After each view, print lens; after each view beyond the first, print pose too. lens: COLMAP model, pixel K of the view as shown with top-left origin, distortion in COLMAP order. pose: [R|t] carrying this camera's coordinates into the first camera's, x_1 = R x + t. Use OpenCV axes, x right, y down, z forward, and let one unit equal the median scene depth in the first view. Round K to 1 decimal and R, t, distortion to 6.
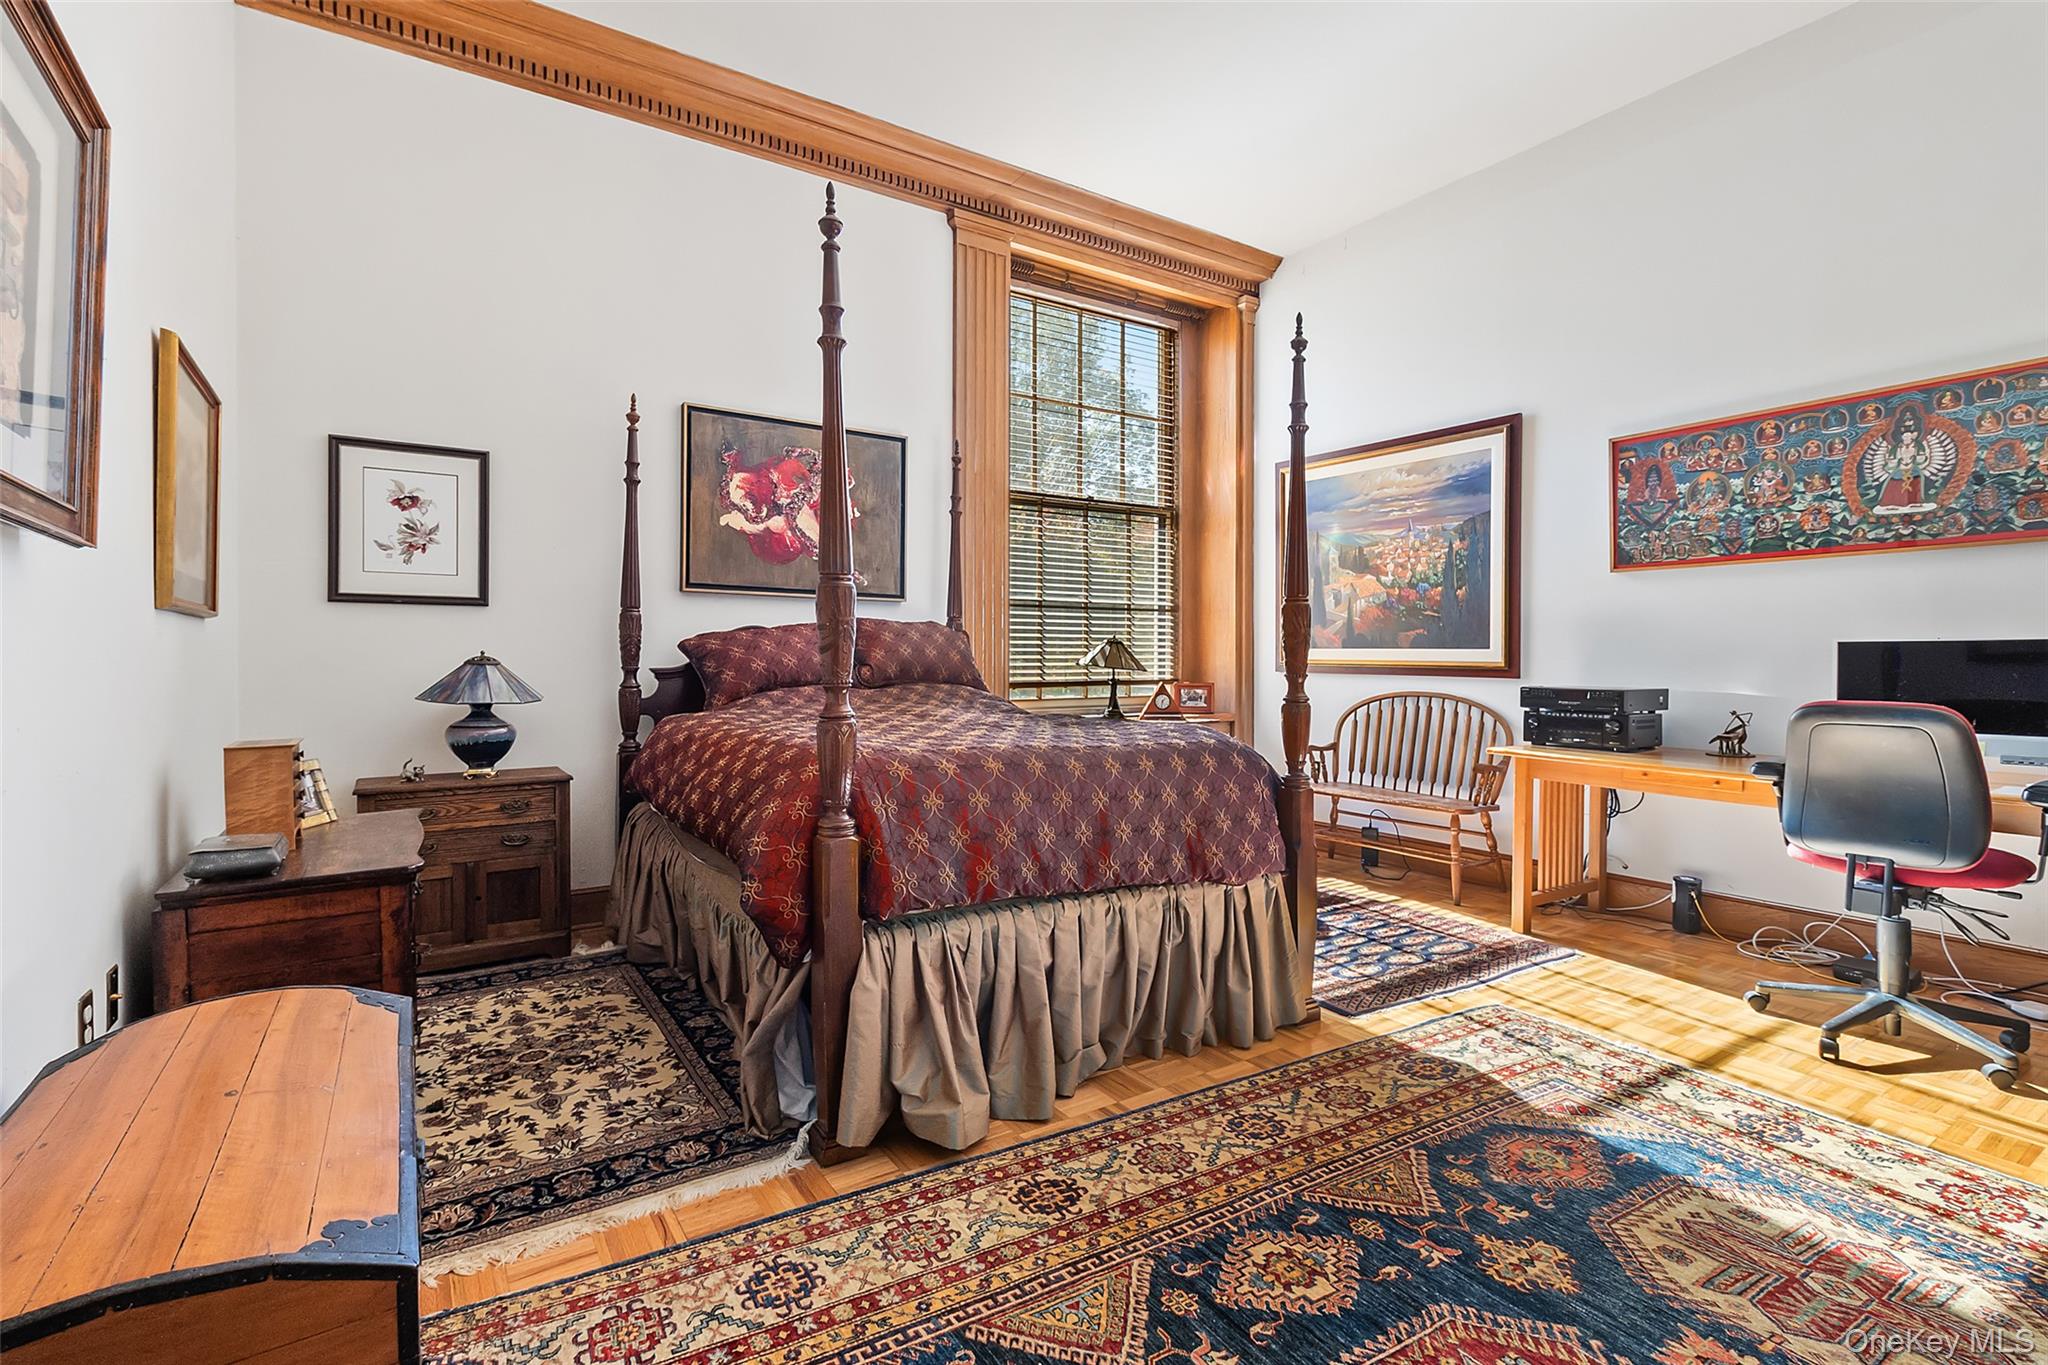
lens RADIAL K [[959.0, 0, 1032.8], [0, 959.0, 658.9], [0, 0, 1]] dist [0.004102, 0.000998]
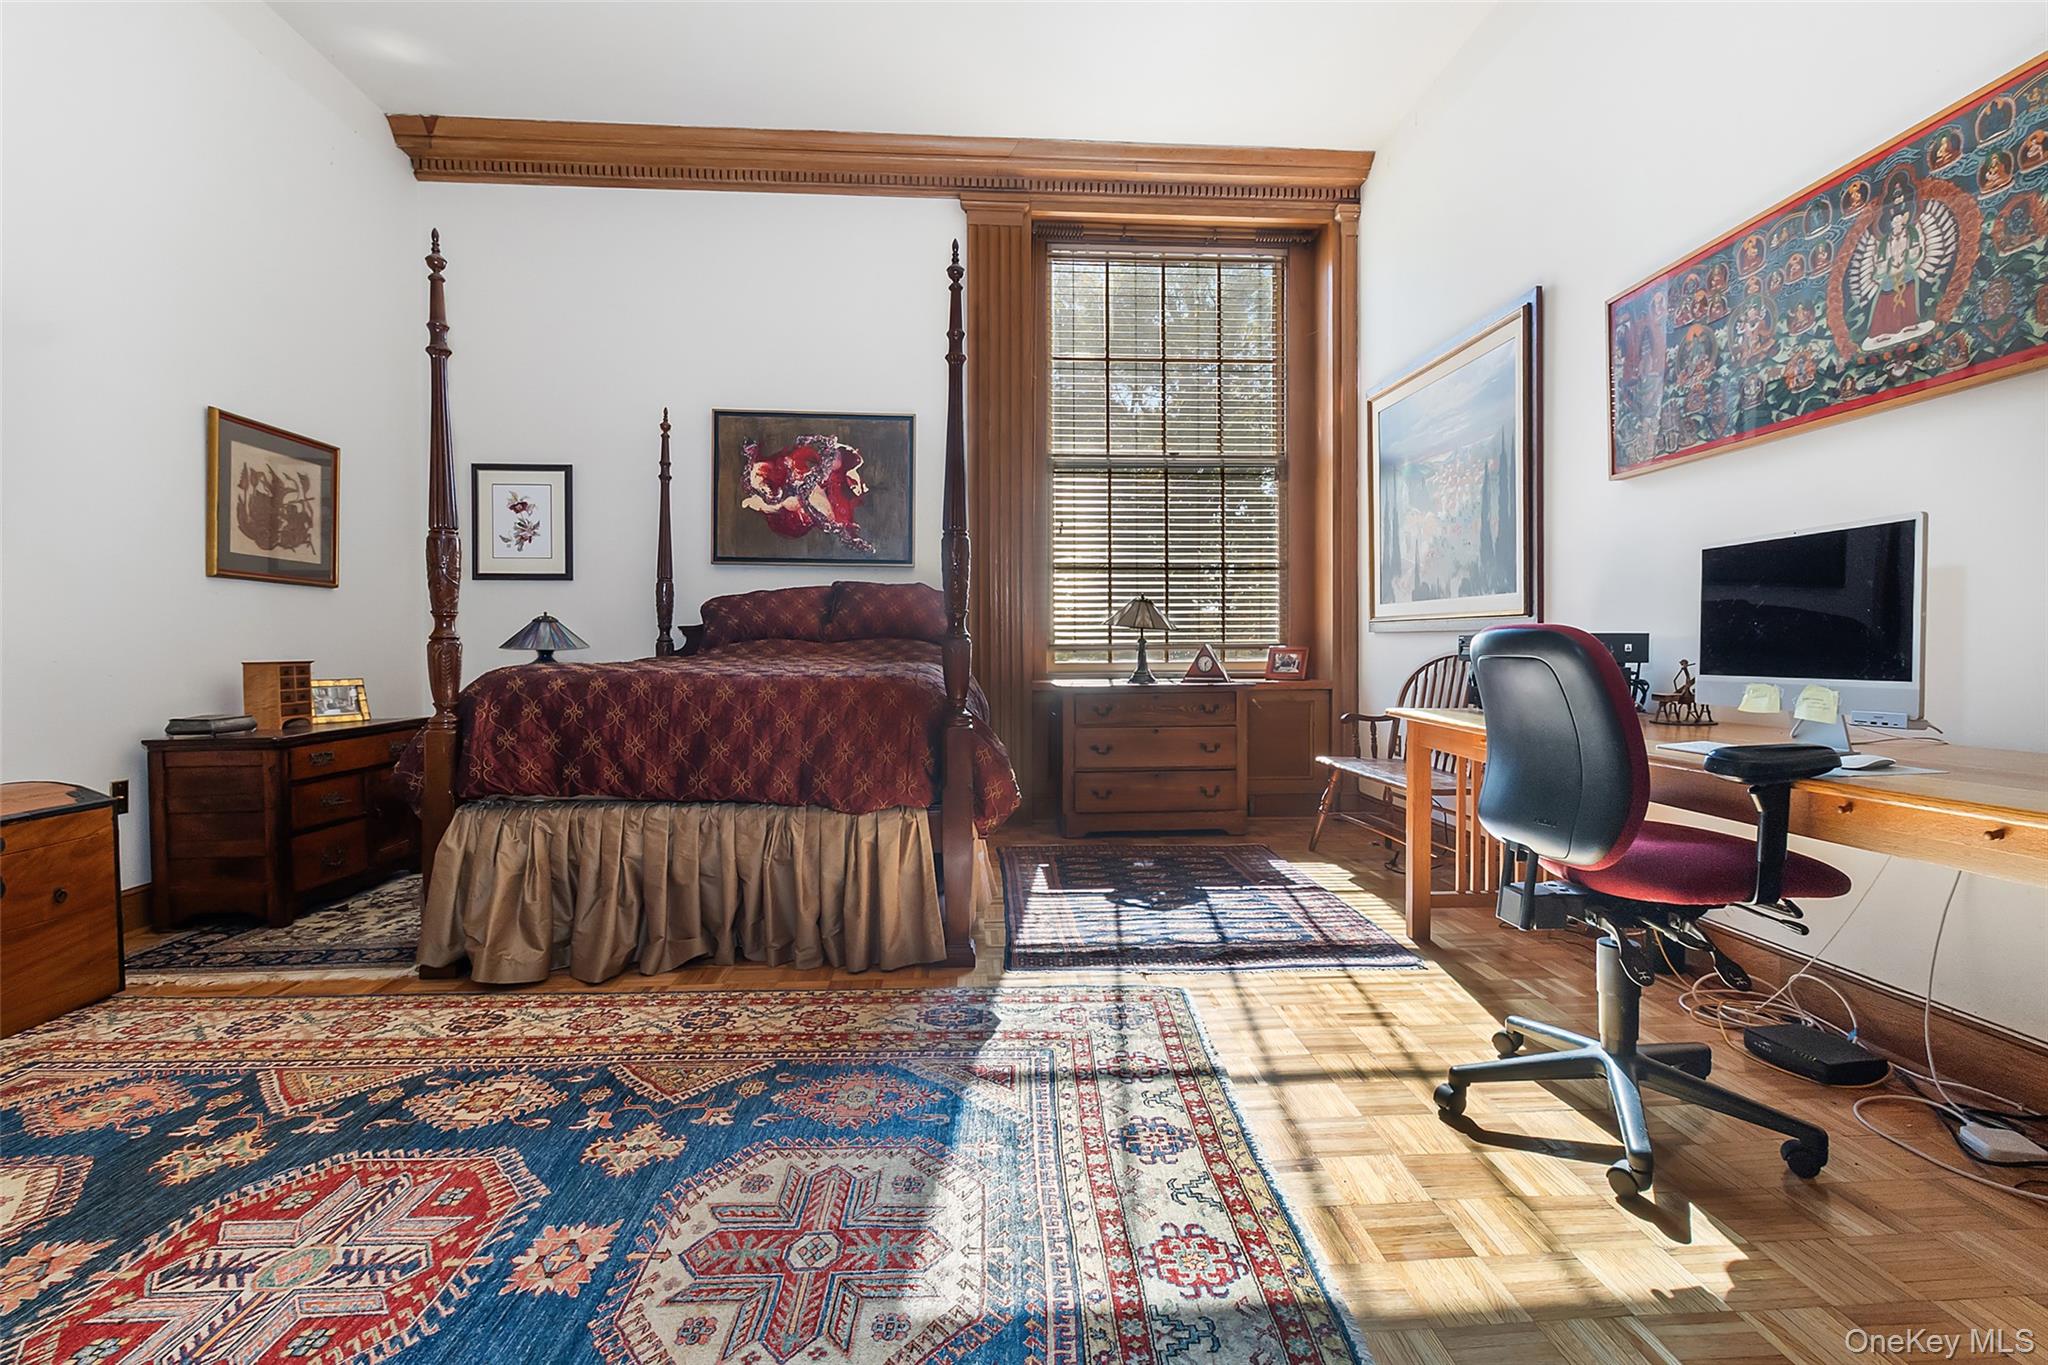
lens RADIAL K [[963.9, 0, 1039.1], [0, 963.9, 652.9], [0, 0, 1]] dist [0.005025, 0.000028]
pose [[0.870062, -0.001646, -0.492939, 0.739741], [0.002813, 0.999995, 0.001627, 0.051531], [0.492934, -0.002802, 0.870062, 0.166509]]
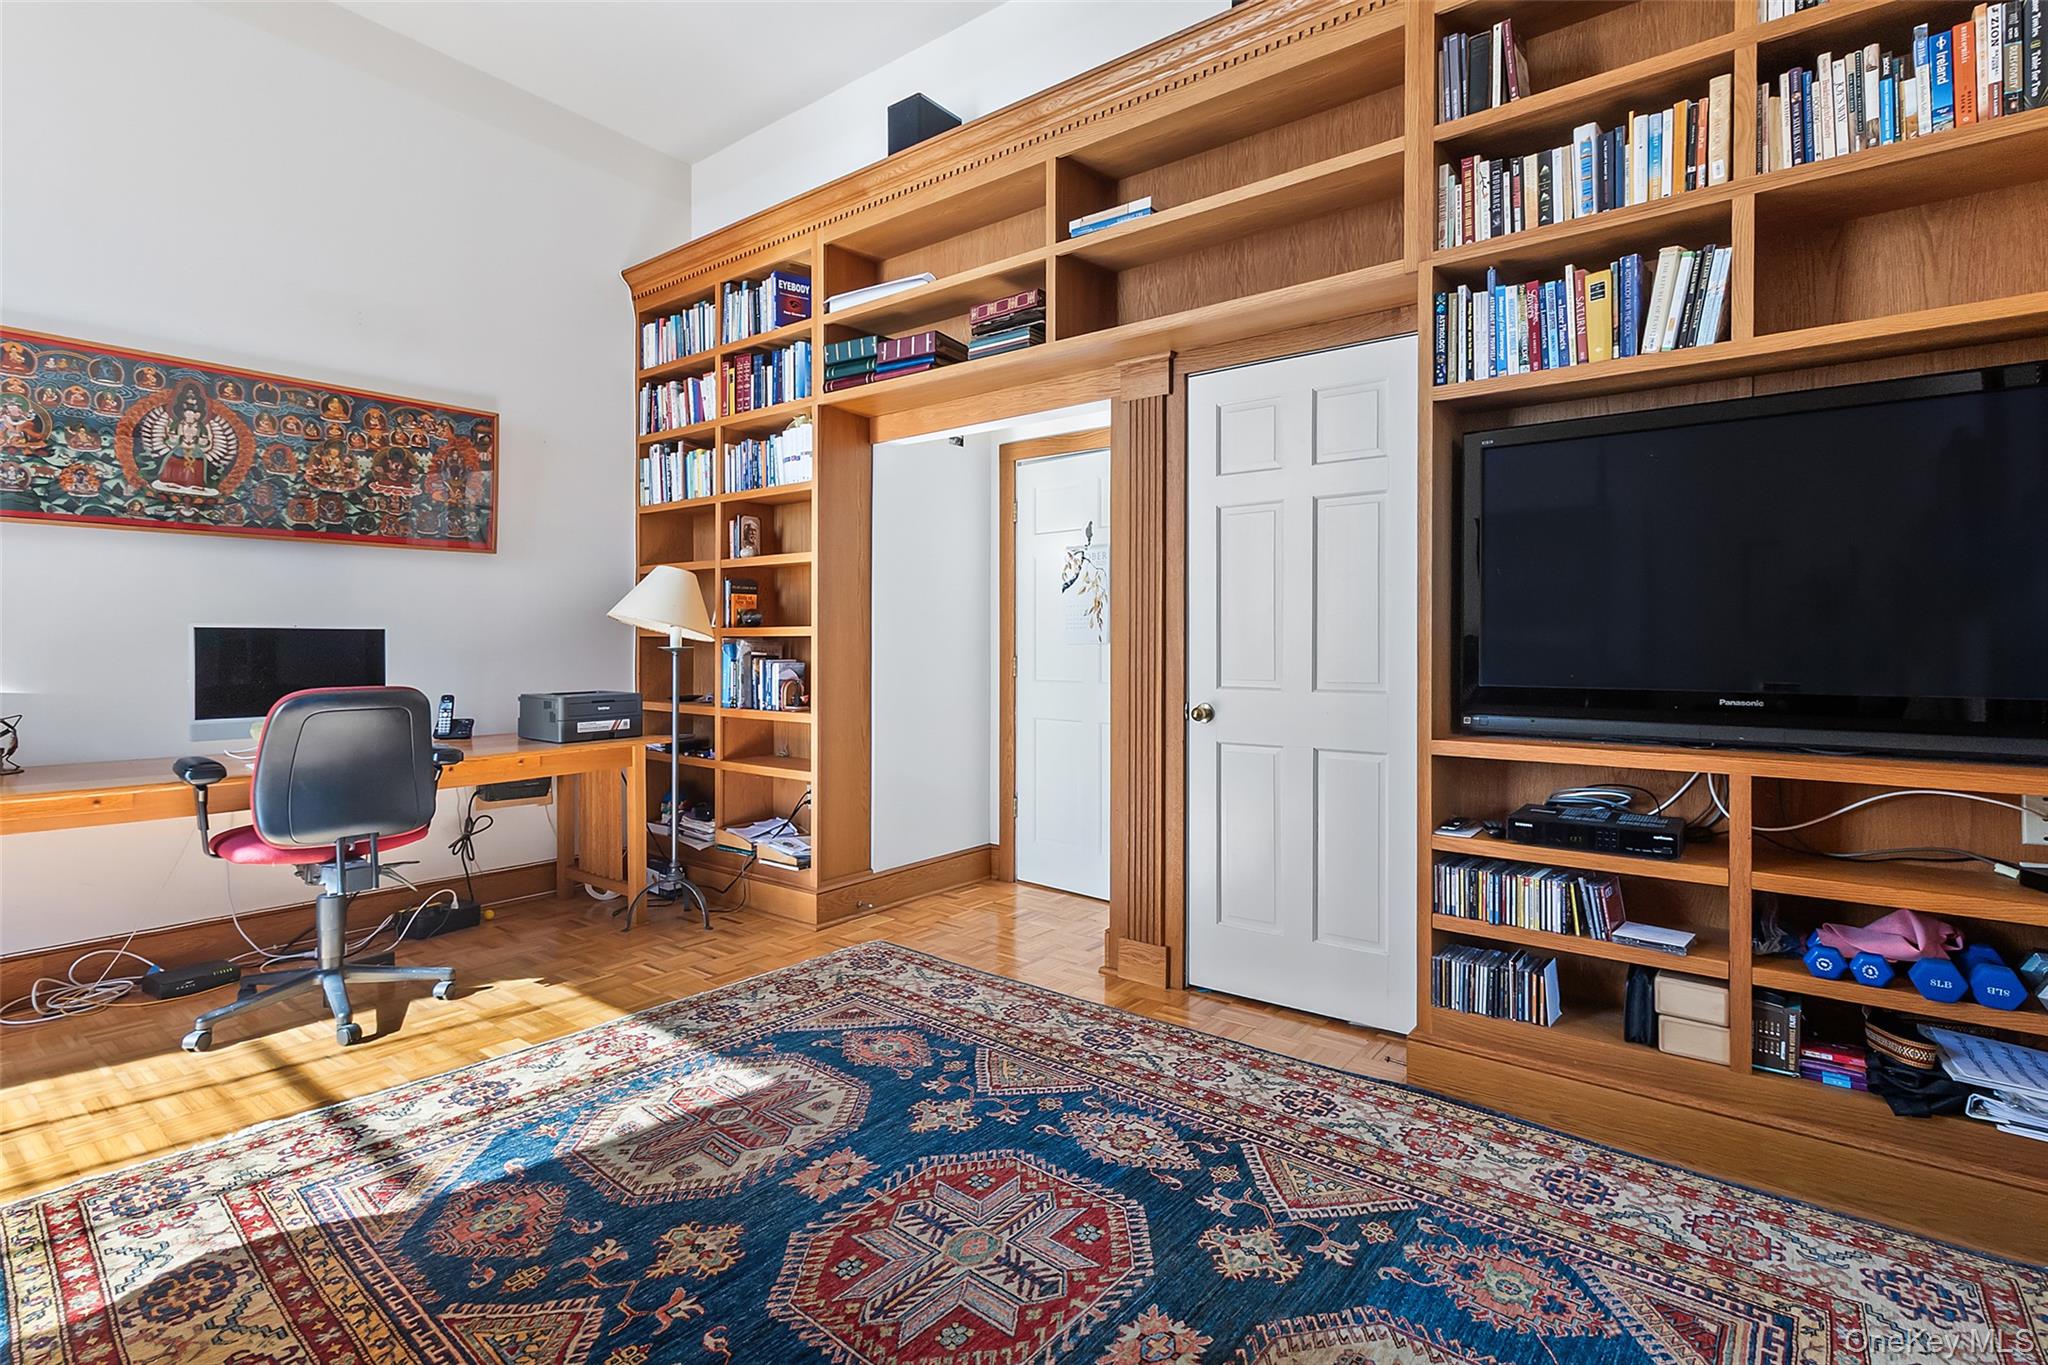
lens RADIAL K [[963.9, 0, 1039.1], [0, 963.9, 652.9], [0, 0, 1]] dist [0.005025, 0.000028]
pose [[-0.330141, -0.008642, 0.943892, -0.291517], [-0.000538, 0.999960, 0.008967, -0.002008], [-0.943932, 0.002453, -0.330132, 0.525879]]
